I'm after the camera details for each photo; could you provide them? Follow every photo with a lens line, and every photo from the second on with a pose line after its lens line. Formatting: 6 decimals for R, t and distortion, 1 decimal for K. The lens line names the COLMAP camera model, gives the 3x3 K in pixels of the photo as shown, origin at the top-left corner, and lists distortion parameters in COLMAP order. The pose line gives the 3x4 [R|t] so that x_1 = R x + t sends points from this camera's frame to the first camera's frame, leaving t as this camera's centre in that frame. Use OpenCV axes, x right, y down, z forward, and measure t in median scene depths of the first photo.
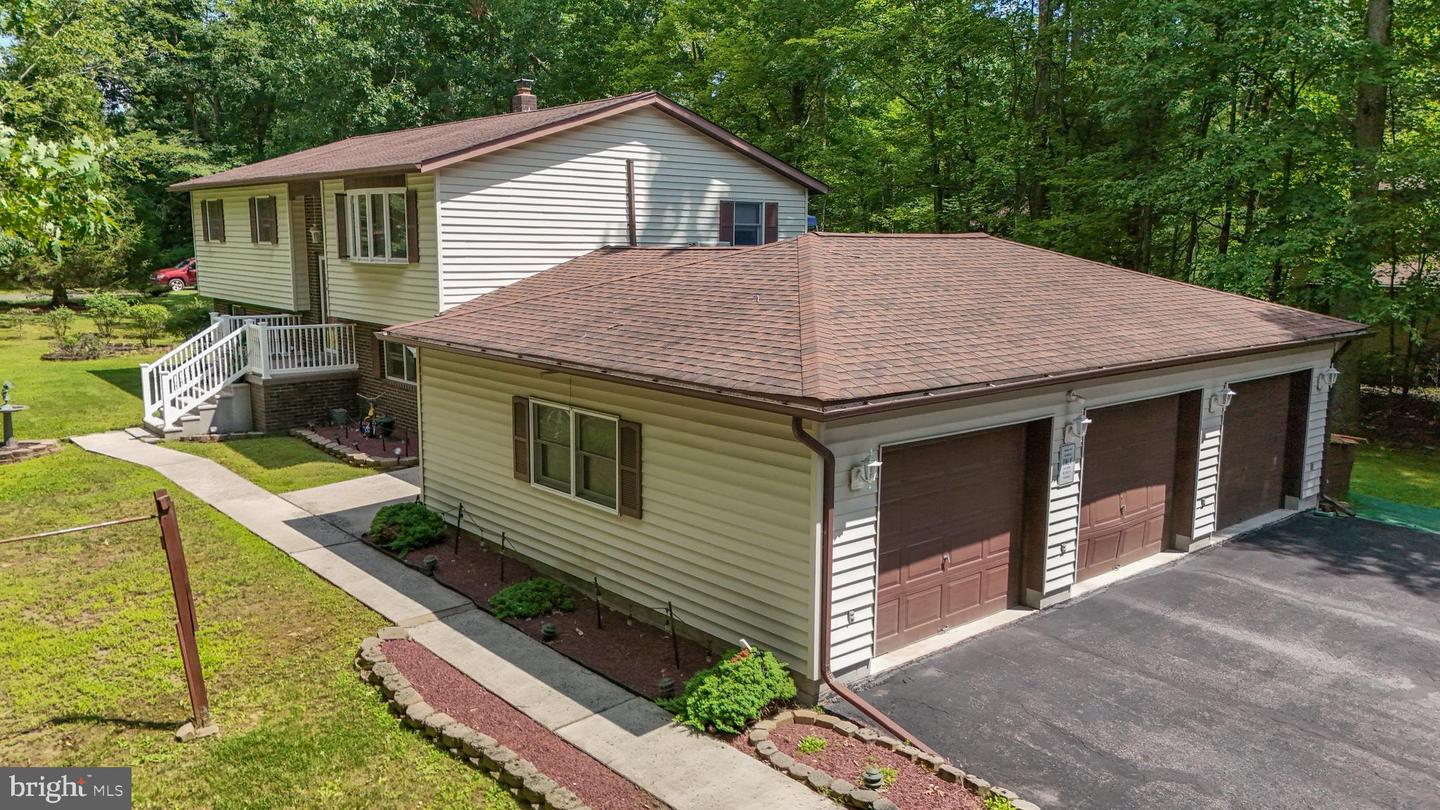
lens RADIAL K [[1022.7, 0, 679.8], [0, 1022.7, 374.8], [0, 0, 1]] dist [0.196024, -0.193593]
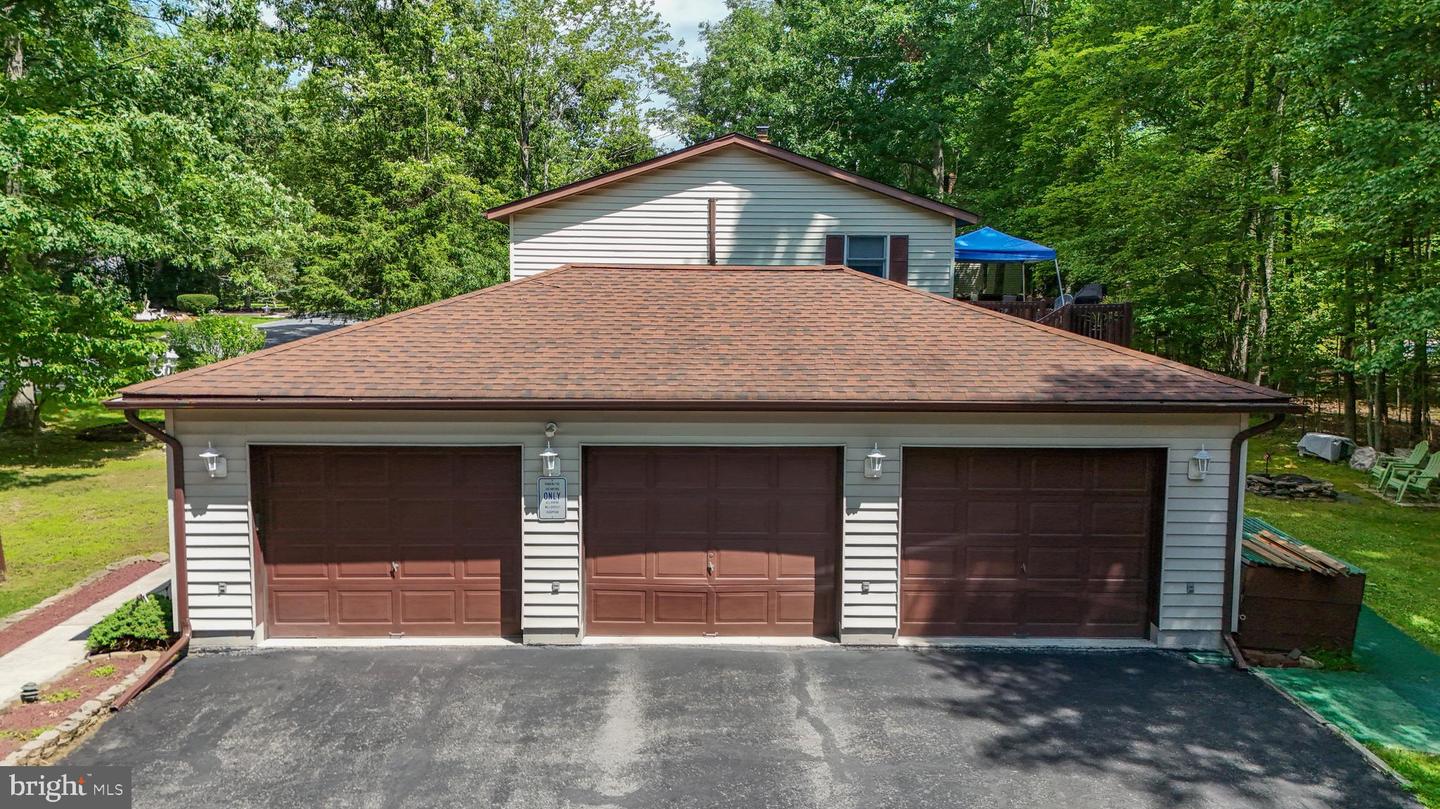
lens RADIAL K [[1022.7, 0, 679.8], [0, 1022.7, 374.3], [0, 0, 1]] dist [0.196024, -0.193593]
pose [[0.770110, 0.060921, -0.634996, 0.944218], [-0.087751, 0.996083, -0.010859, -0.026812], [0.631847, 0.064084, 0.772439, 0.289927]]
